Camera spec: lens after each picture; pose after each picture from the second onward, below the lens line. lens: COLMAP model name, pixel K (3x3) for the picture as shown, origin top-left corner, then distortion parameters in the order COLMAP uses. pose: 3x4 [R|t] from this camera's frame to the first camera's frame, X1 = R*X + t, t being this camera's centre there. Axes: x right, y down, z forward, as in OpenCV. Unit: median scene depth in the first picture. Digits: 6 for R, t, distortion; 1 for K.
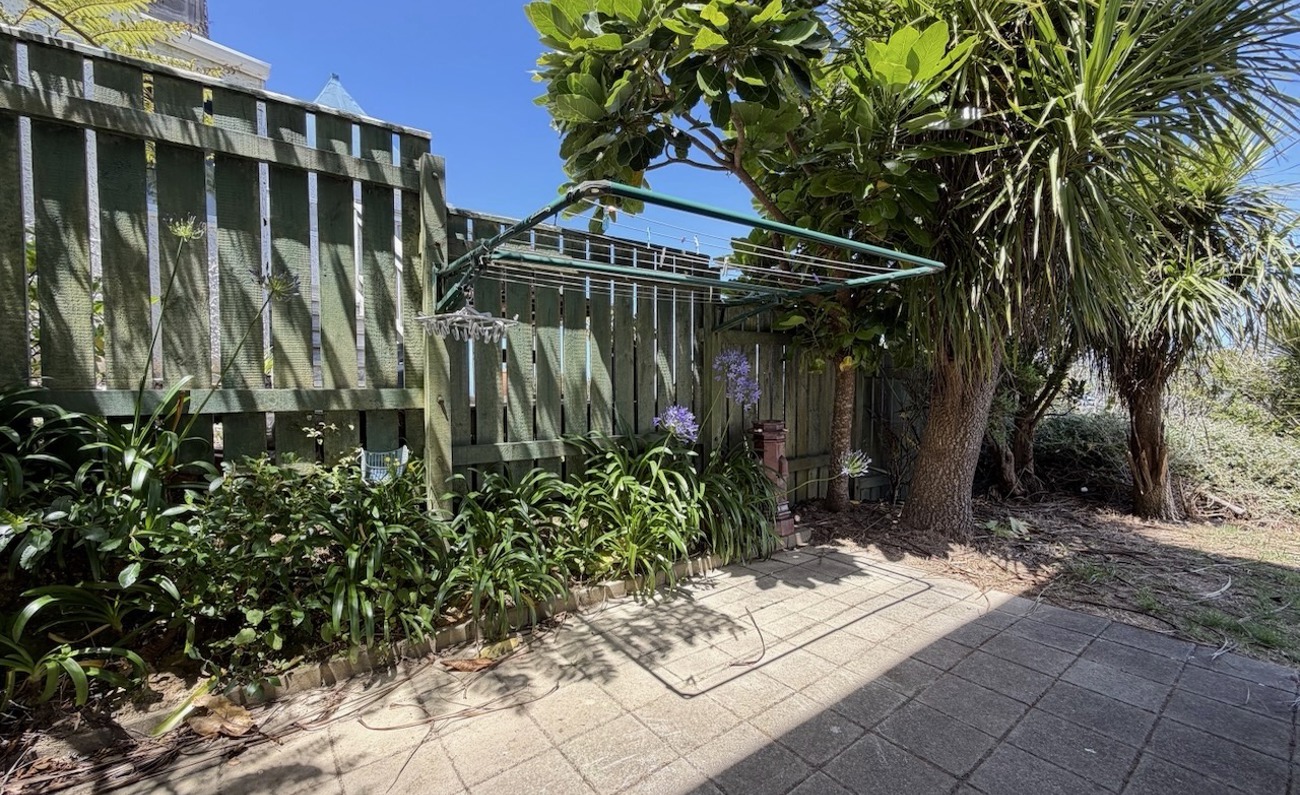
lens RADIAL K [[517.2, 0, 652.5], [0, 517.2, 401.8], [0, 0, 1]] dist [-0.003269, -0.000030]
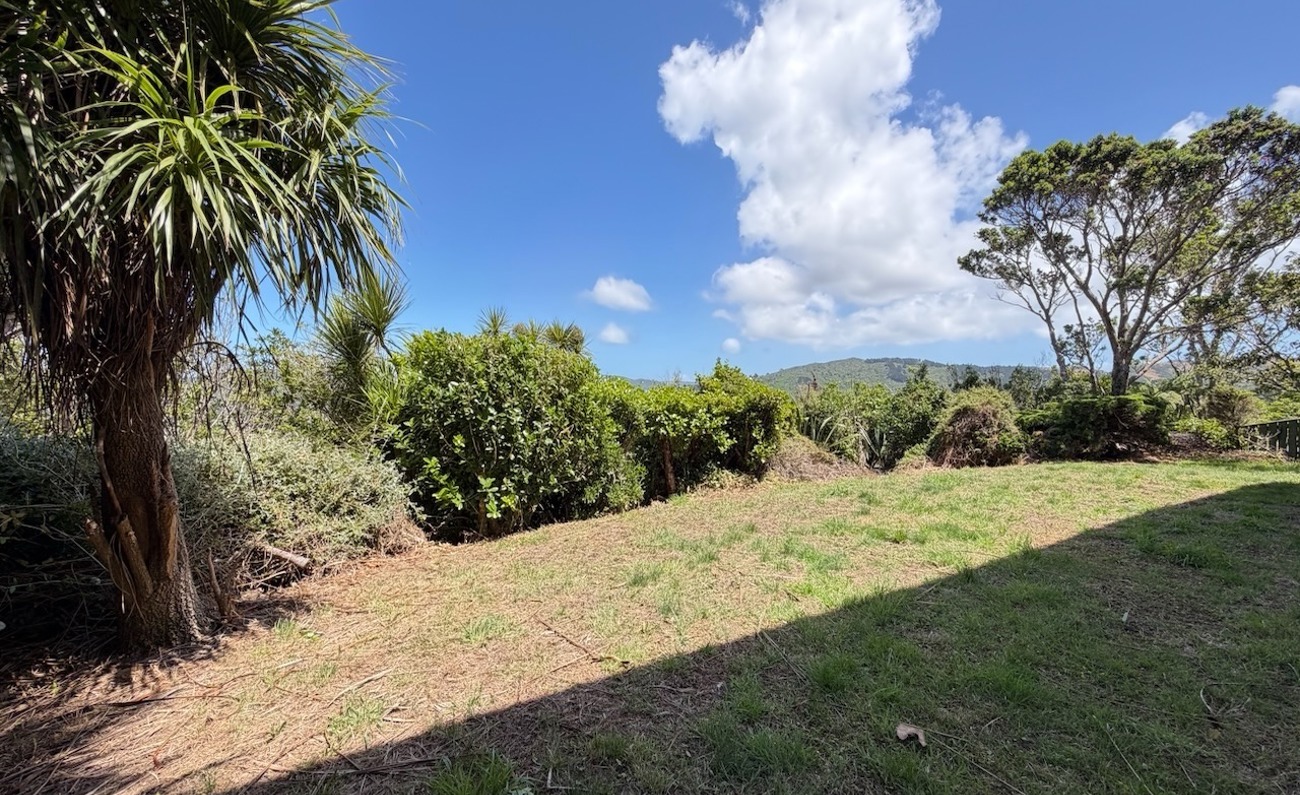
lens RADIAL K [[517.2, 0, 656.2], [0, 517.2, 399.1], [0, 0, 1]] dist [-0.003269, -0.000030]
pose [[0.130366, 0.001090, 0.991465, 0.475712], [0.027475, 0.999611, -0.004711, 0.004017], [-0.991085, 0.027855, 0.130285, 0.399618]]
